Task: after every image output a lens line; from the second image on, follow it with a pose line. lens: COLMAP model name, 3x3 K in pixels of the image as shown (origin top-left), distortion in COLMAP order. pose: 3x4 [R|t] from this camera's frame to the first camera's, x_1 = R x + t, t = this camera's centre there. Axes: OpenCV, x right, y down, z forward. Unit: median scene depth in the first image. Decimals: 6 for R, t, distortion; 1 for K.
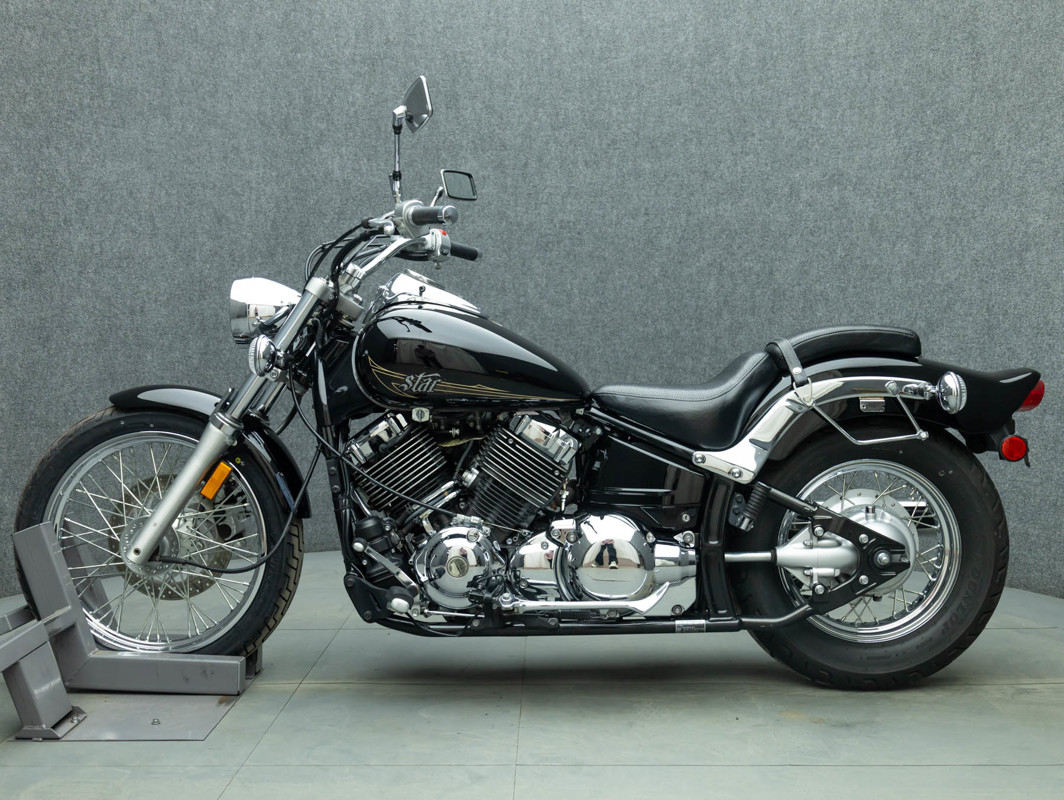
lens RADIAL K [[1220.6, 0, 539.7], [0, 1220.6, 404.2], [0, 0, 1]] dist [-0.001637, 0.040380]
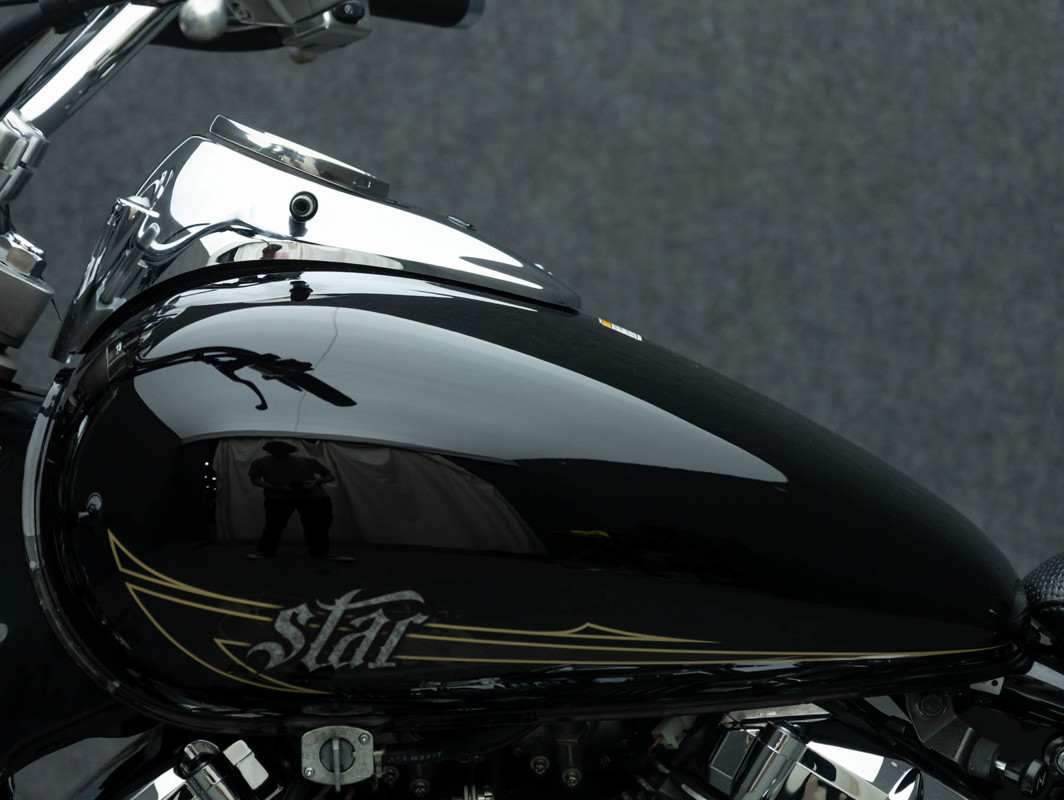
lens RADIAL K [[3801.3, 0, 532.0], [0, 3801.3, 400.0], [0, 0, 1]] dist [0.066953, 0.886510]
pose [[0.997978, -0.053333, 0.034566, -0.079137], [0.051818, 0.997716, 0.043337, -0.086144], [-0.036798, -0.041458, 0.998462, 0.262697]]
